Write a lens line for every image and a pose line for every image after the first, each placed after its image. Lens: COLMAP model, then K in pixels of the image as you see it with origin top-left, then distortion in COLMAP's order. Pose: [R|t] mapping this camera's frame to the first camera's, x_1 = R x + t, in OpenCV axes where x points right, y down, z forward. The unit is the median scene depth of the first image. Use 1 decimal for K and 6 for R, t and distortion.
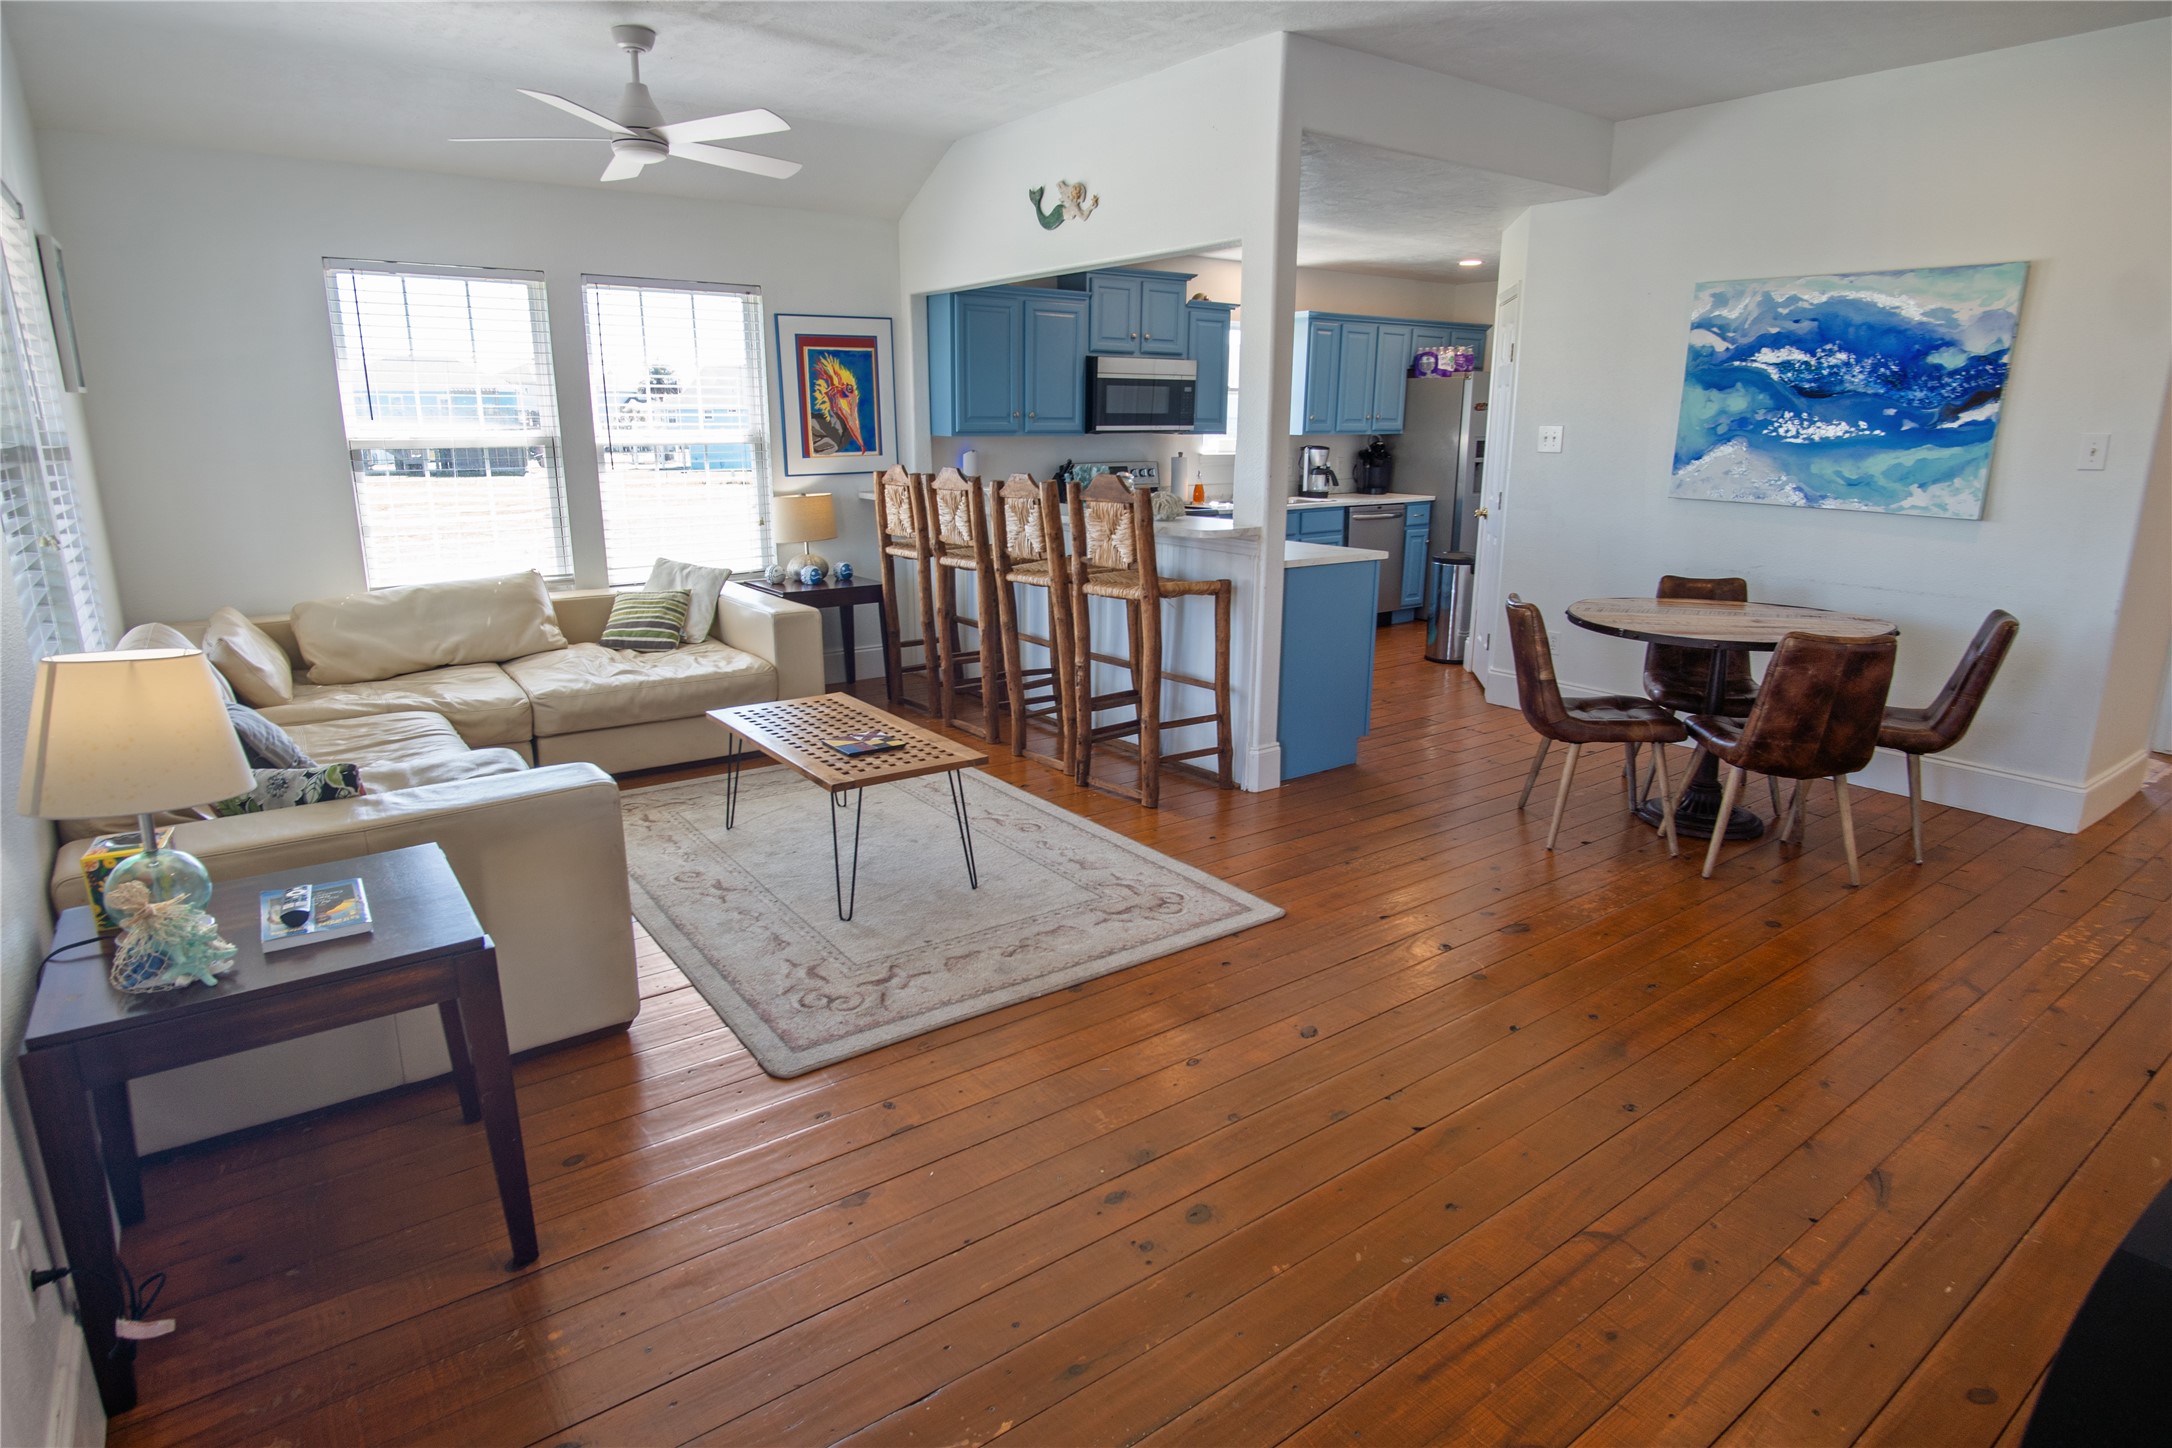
lens RADIAL K [[1225.1, 0, 1089.5], [0, 1225.1, 730.7], [0, 0, 1]] dist [-0.031051, 0.004878]
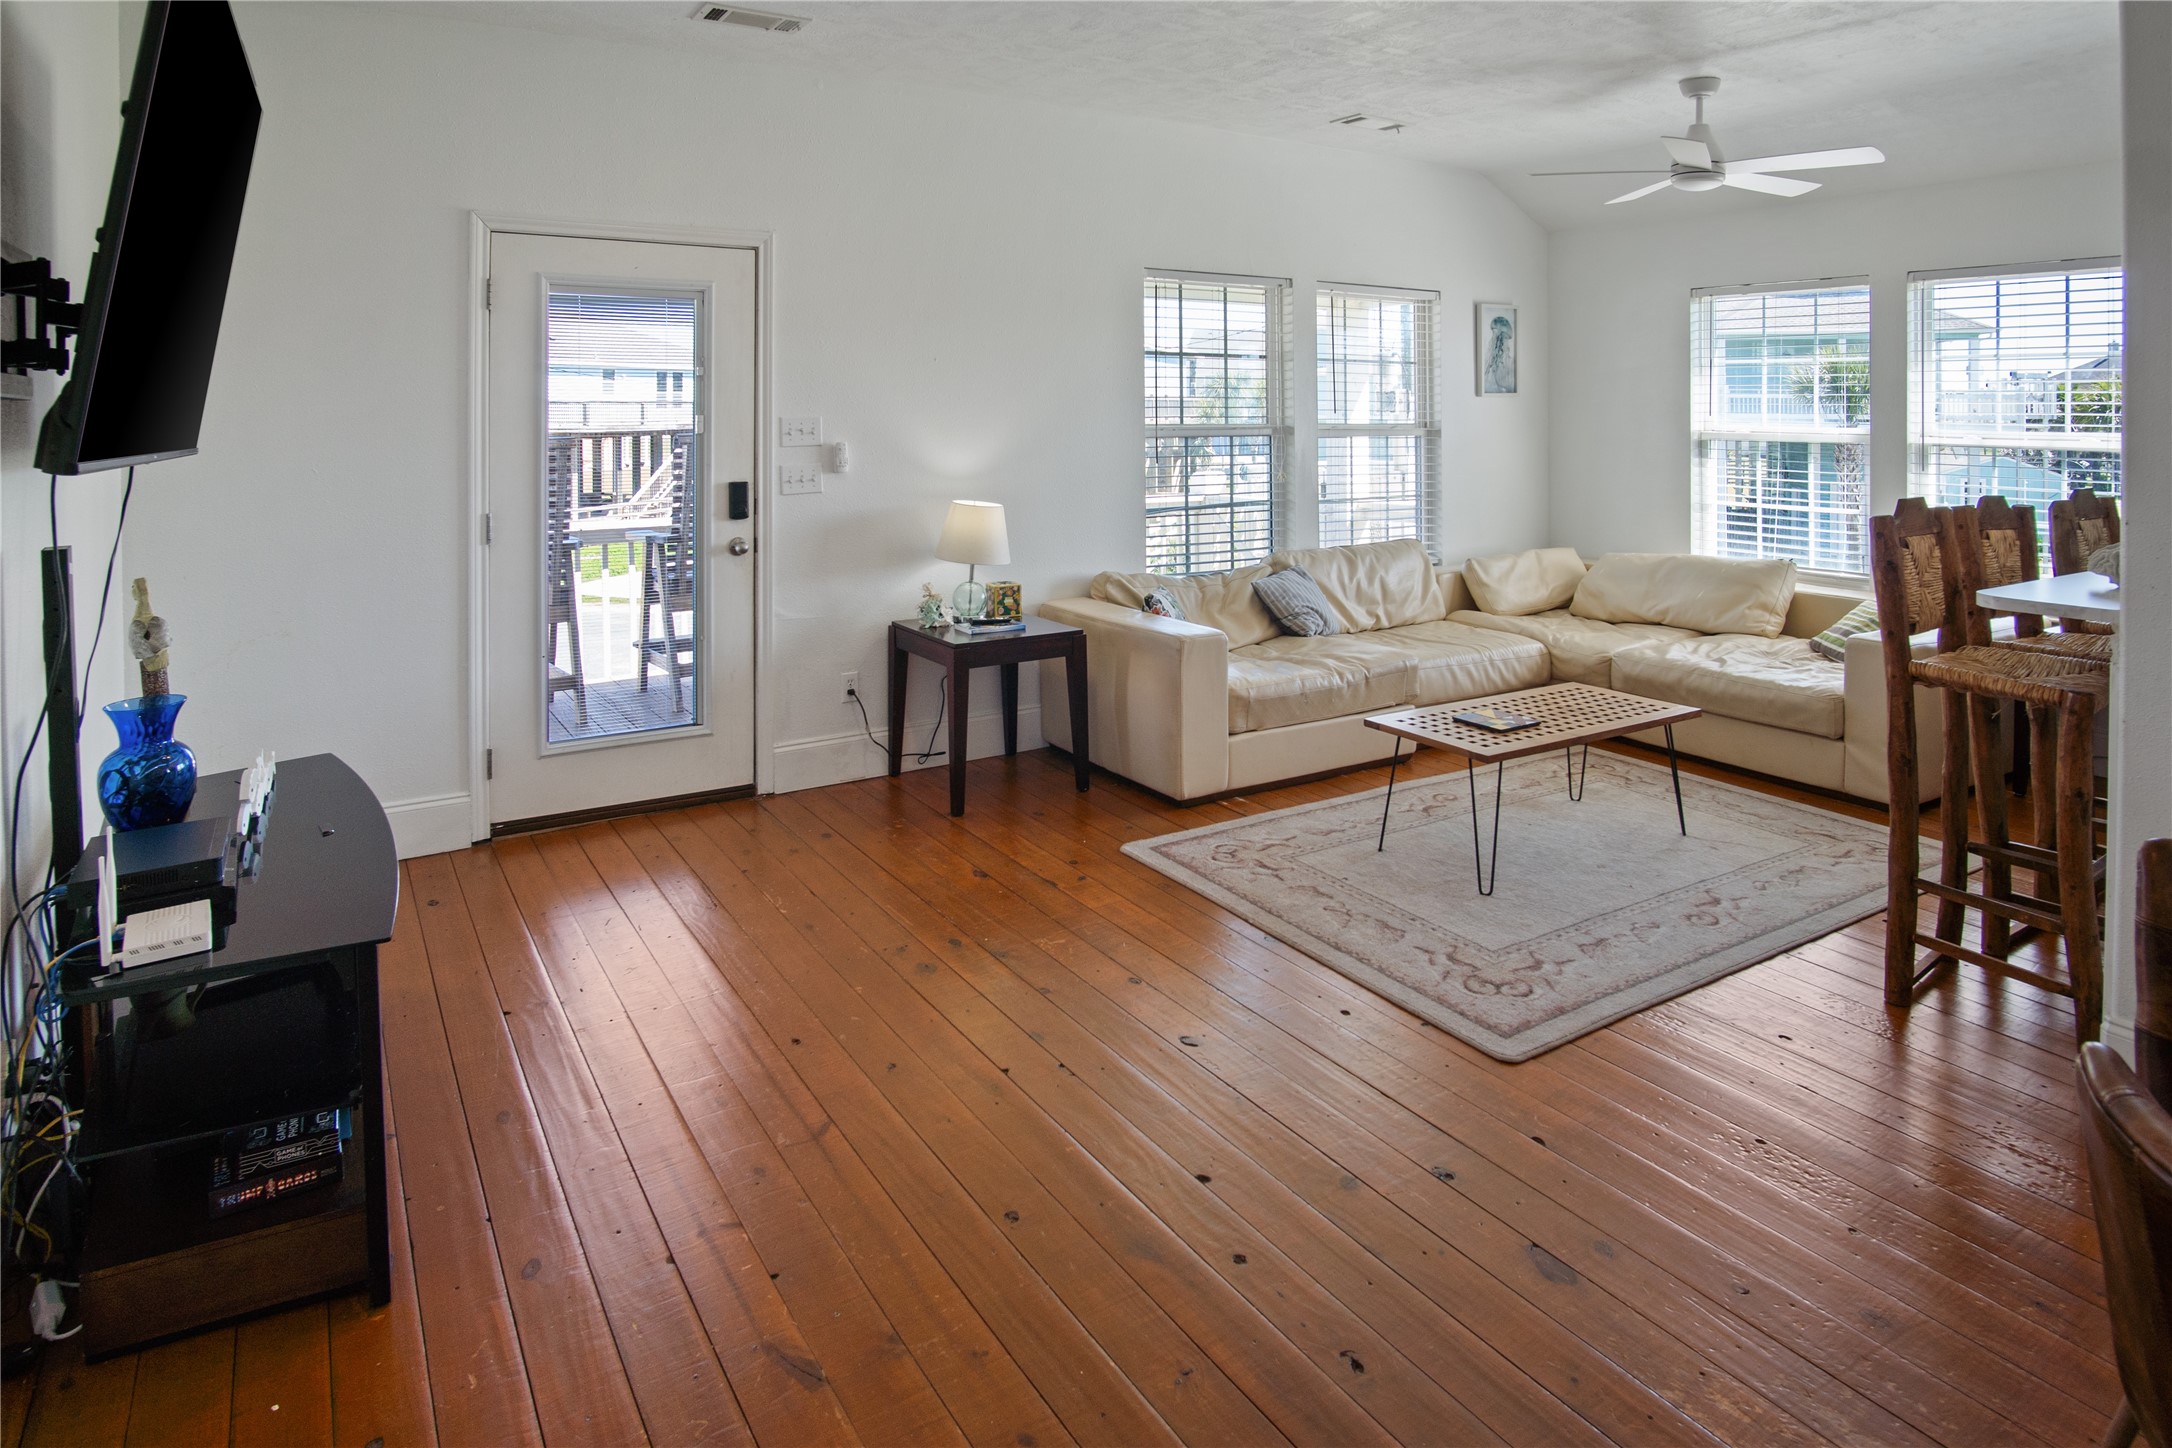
lens RADIAL K [[1244.0, 0, 1091.4], [0, 1244.0, 411.8], [0, 0, 1]] dist [-0.003747, -0.000012]
pose [[-0.080818, -0.000250, -0.996729, 0.677274], [-0.249593, 0.968144, 0.019995, -0.135357], [0.964973, 0.250392, -0.078306, 0.513388]]
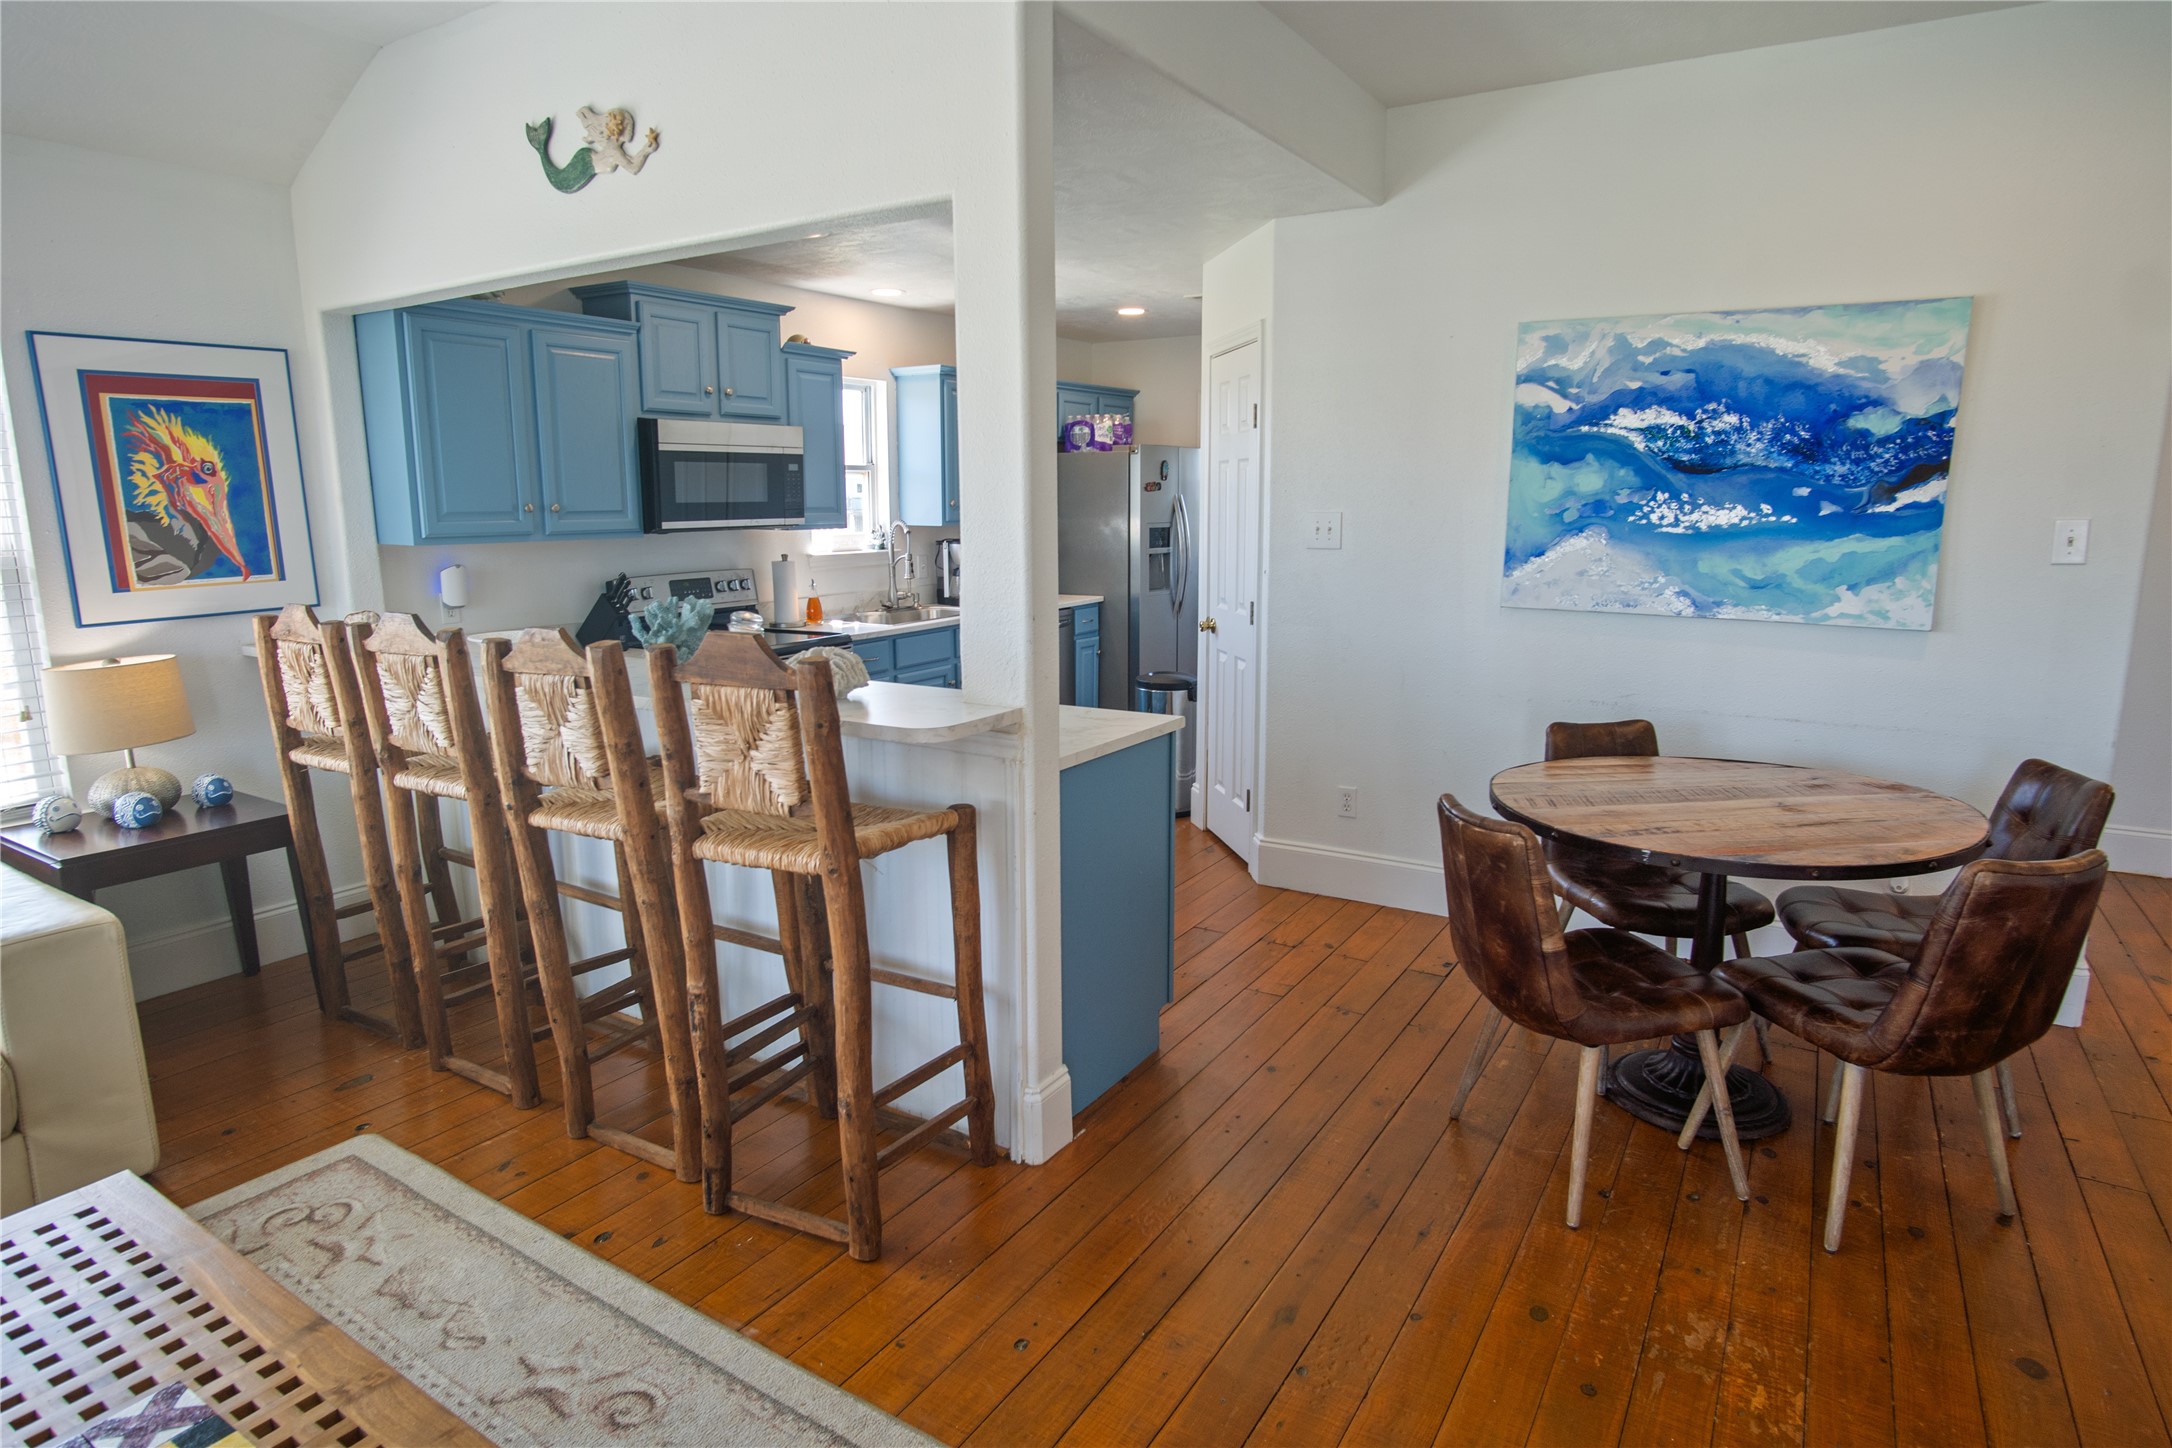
lens RADIAL K [[1217.8, 0, 1104.2], [0, 1217.8, 718.7], [0, 0, 1]] dist [-0.035617, 0.009098]
pose [[0.929326, -0.074878, 0.361590, -0.023065], [0.099906, 0.993689, -0.050998, -0.118046], [-0.355489, 0.083519, 0.930941, 0.429359]]
